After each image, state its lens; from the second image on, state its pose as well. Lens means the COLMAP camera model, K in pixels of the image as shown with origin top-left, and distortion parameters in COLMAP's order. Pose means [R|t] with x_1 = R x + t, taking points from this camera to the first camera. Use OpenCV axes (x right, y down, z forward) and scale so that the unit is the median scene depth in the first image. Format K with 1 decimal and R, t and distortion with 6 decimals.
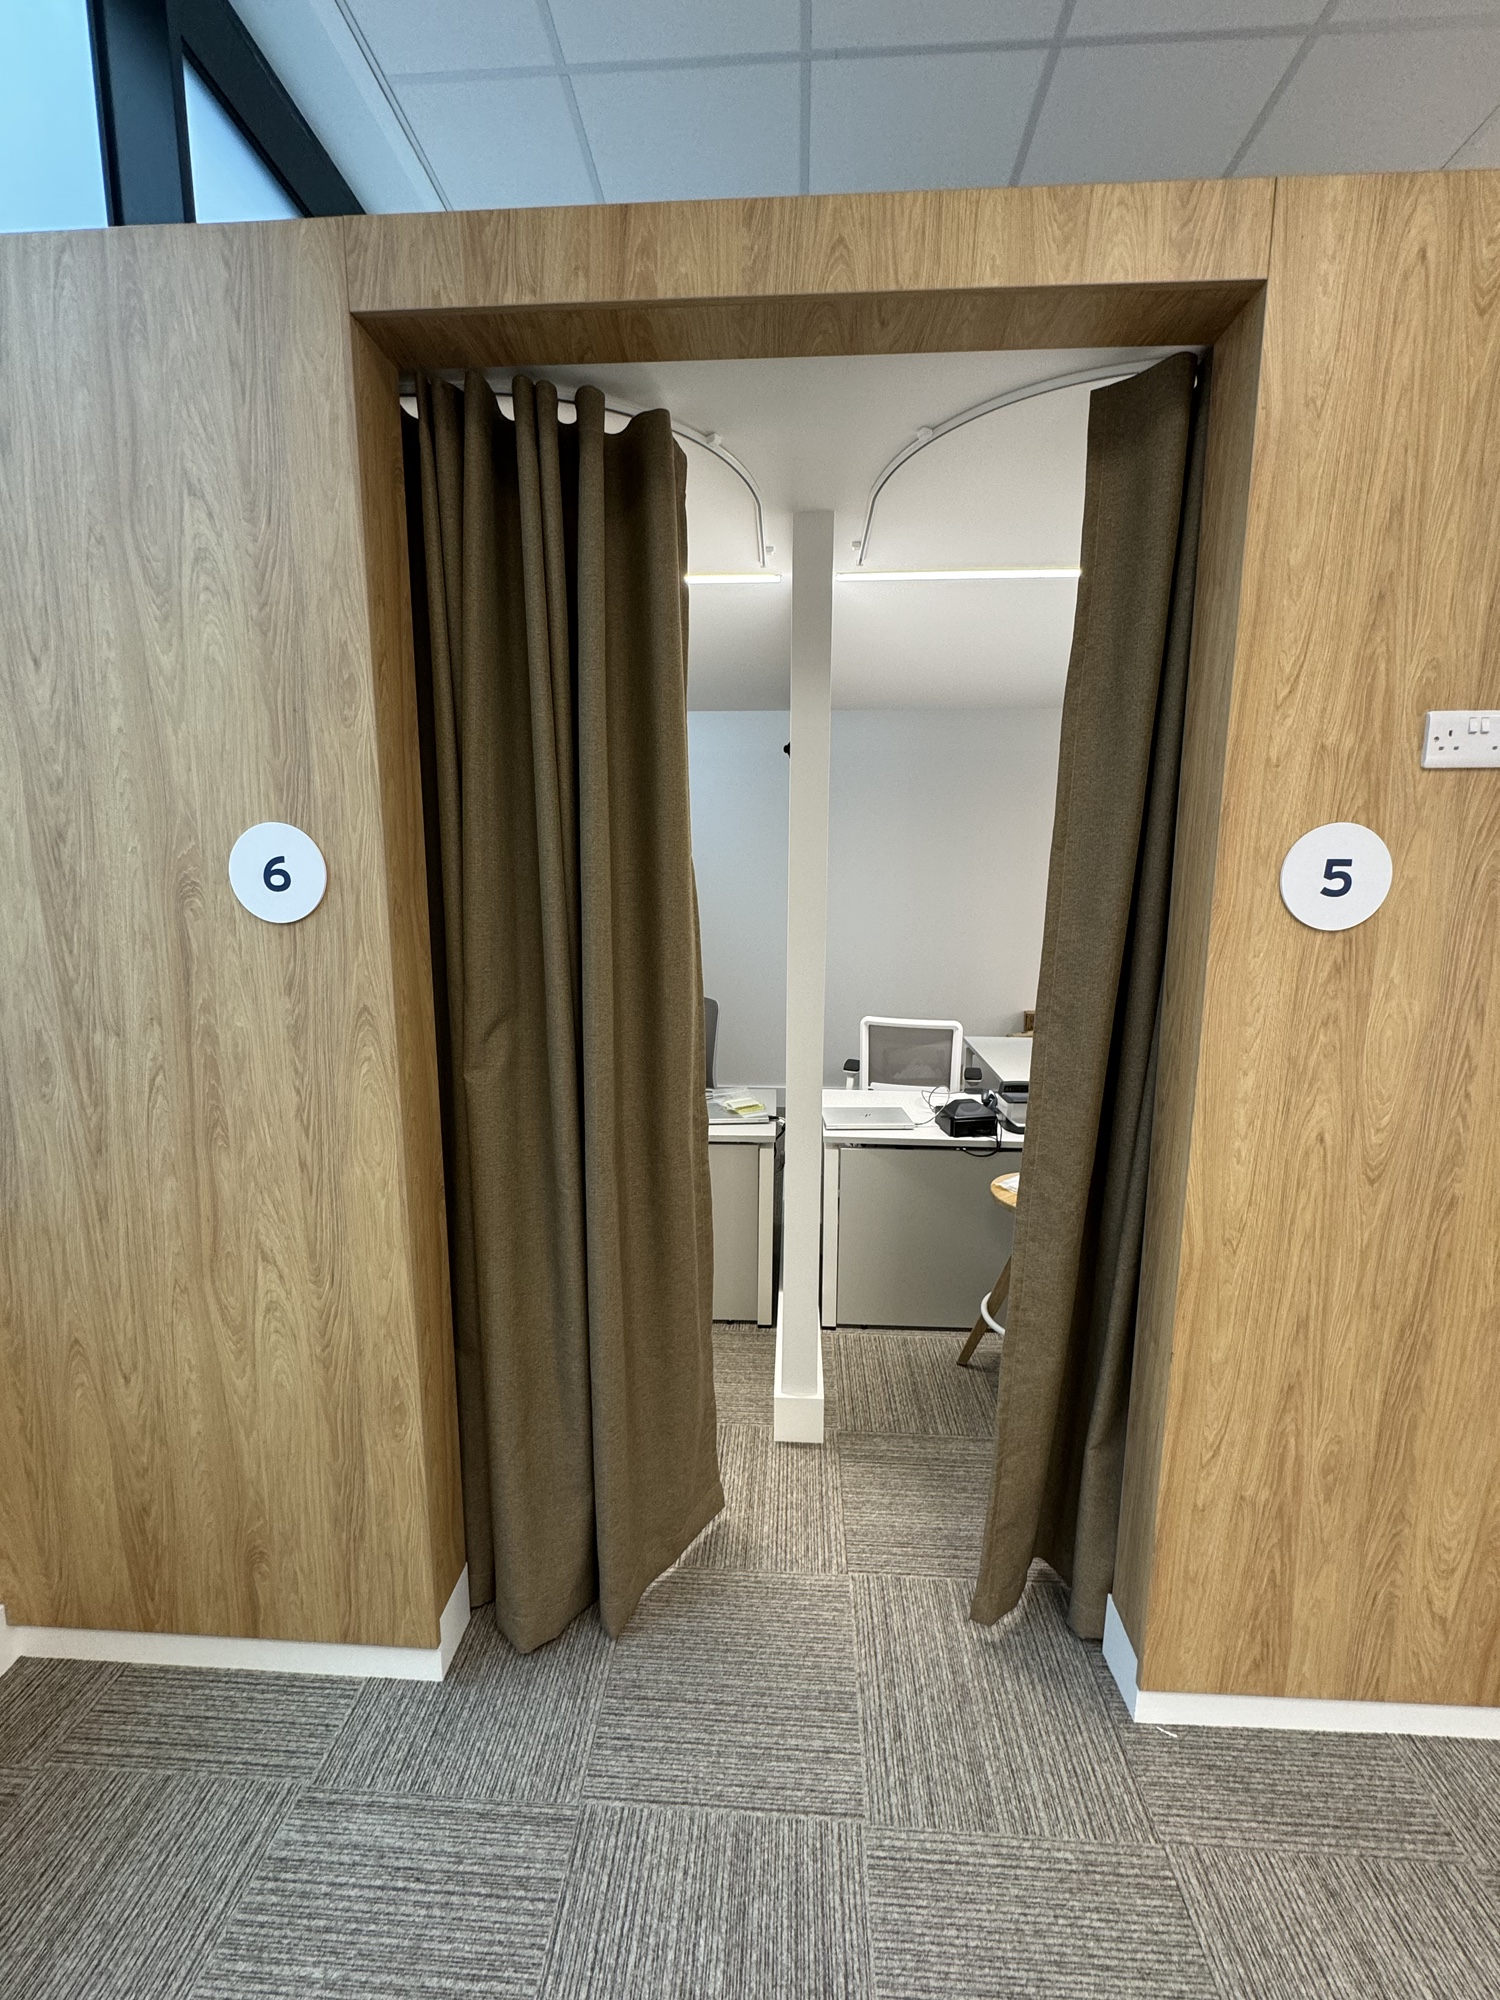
lens RADIAL K [[801.9, 0, 748.5], [0, 801.9, 1000.8], [0, 0, 1]] dist [-0.001602, 0.000208]
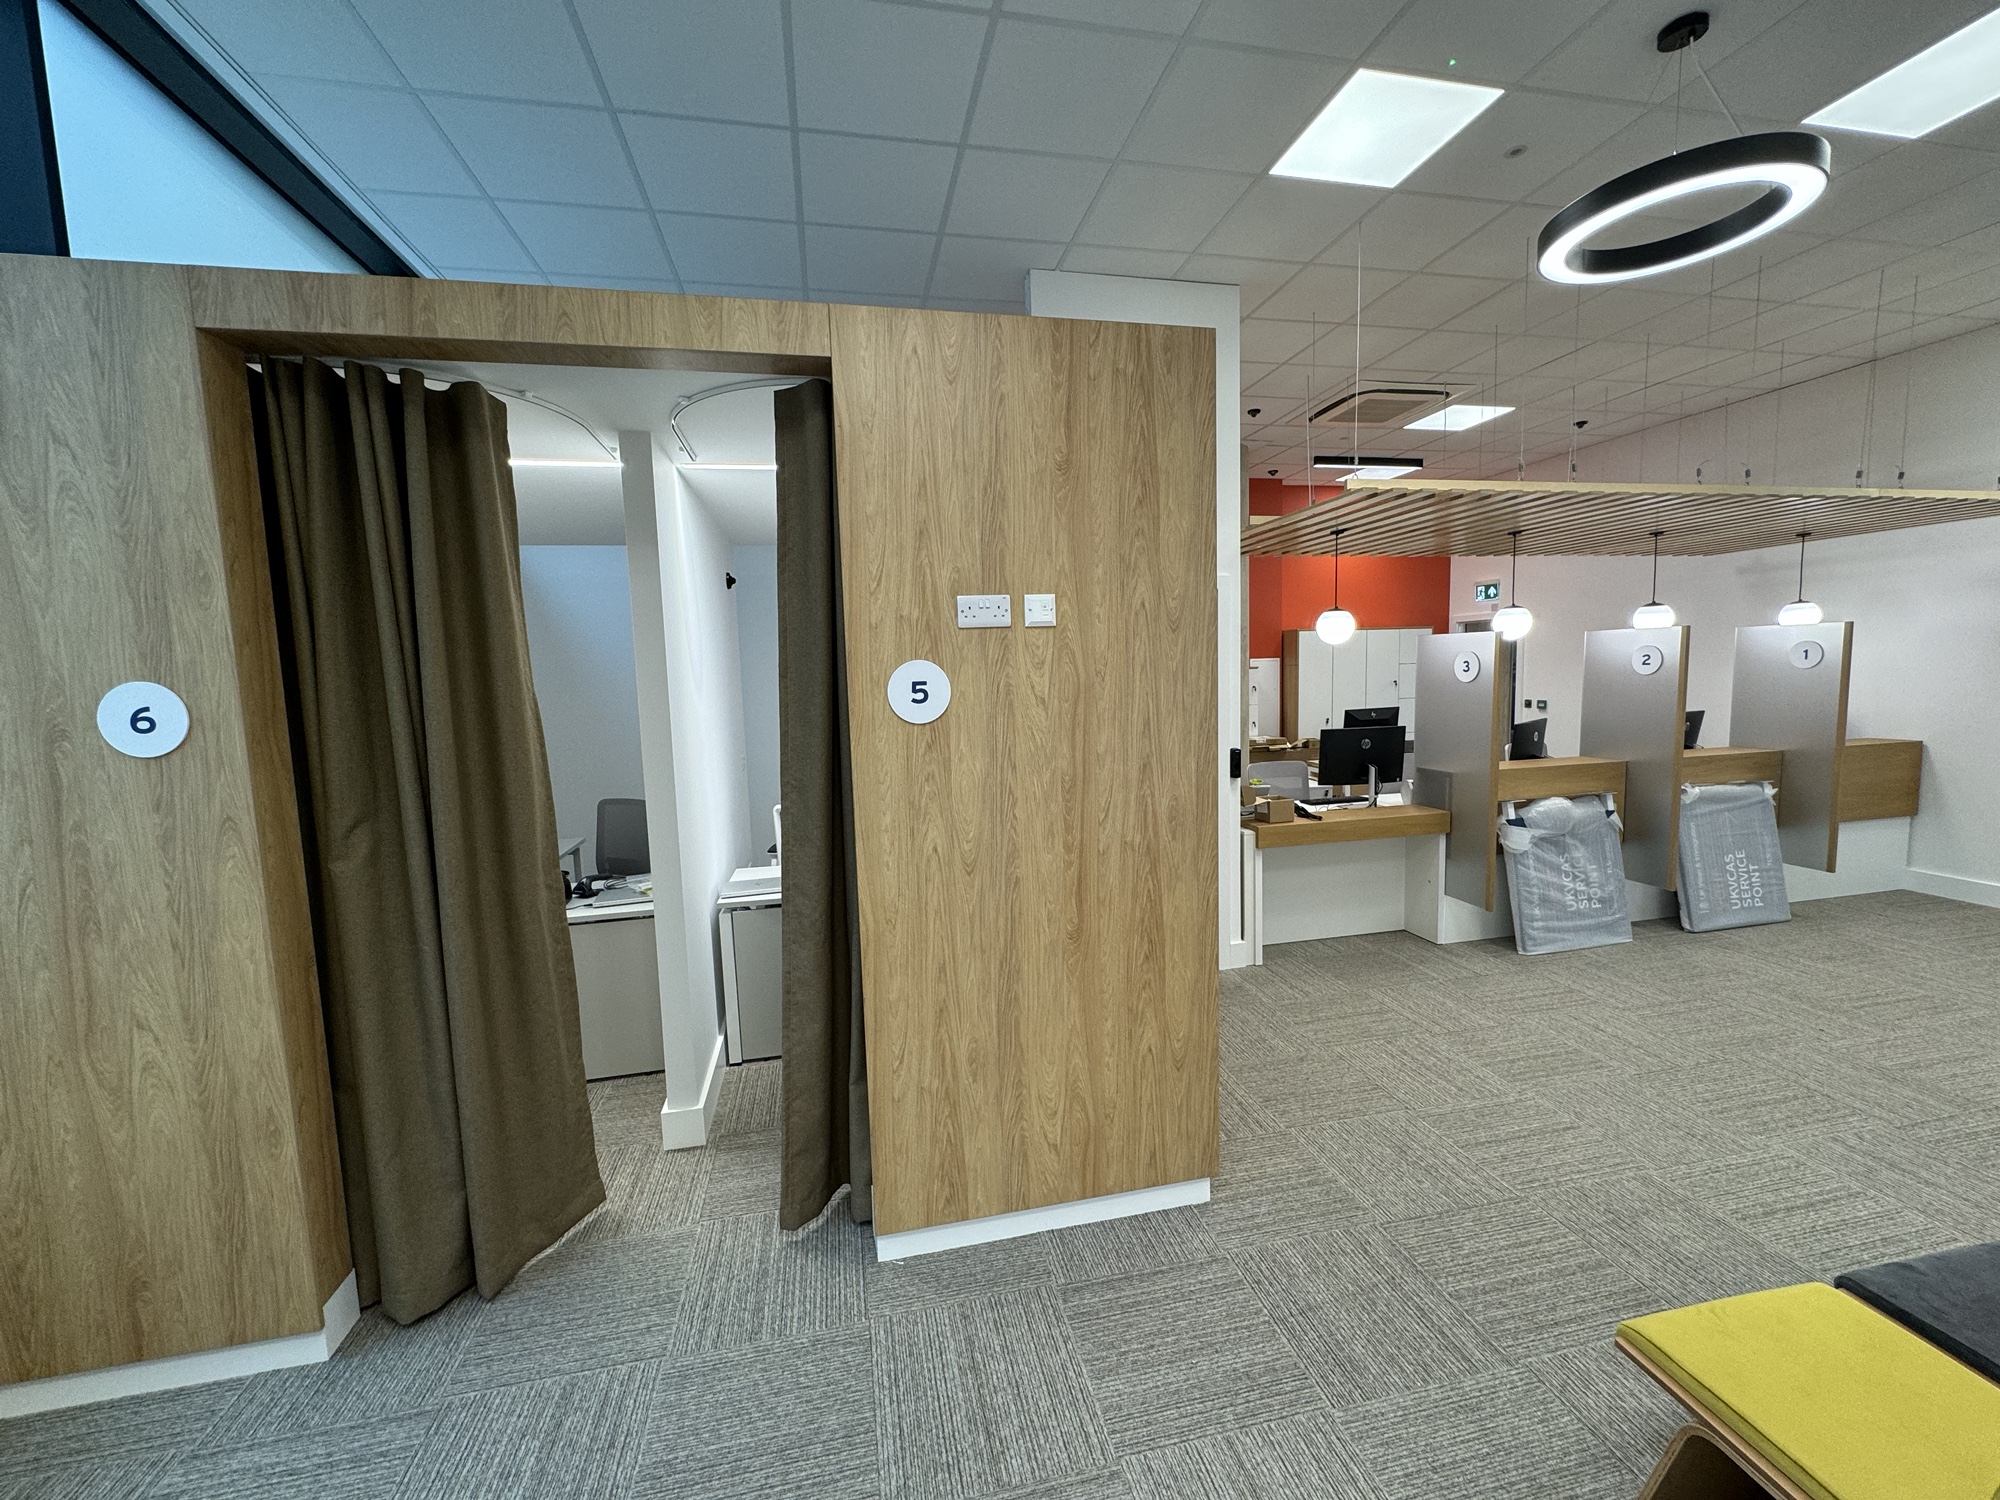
lens RADIAL K [[801.9, 0, 995.7], [0, 801.9, 750.8], [0, 0, 1]] dist [-0.001602, 0.000208]
pose [[0.964586, -0.059121, 0.257058, 0.402606], [0.074038, 0.996064, -0.048734, 0.056490], [-0.253165, 0.066040, 0.965166, -0.592656]]
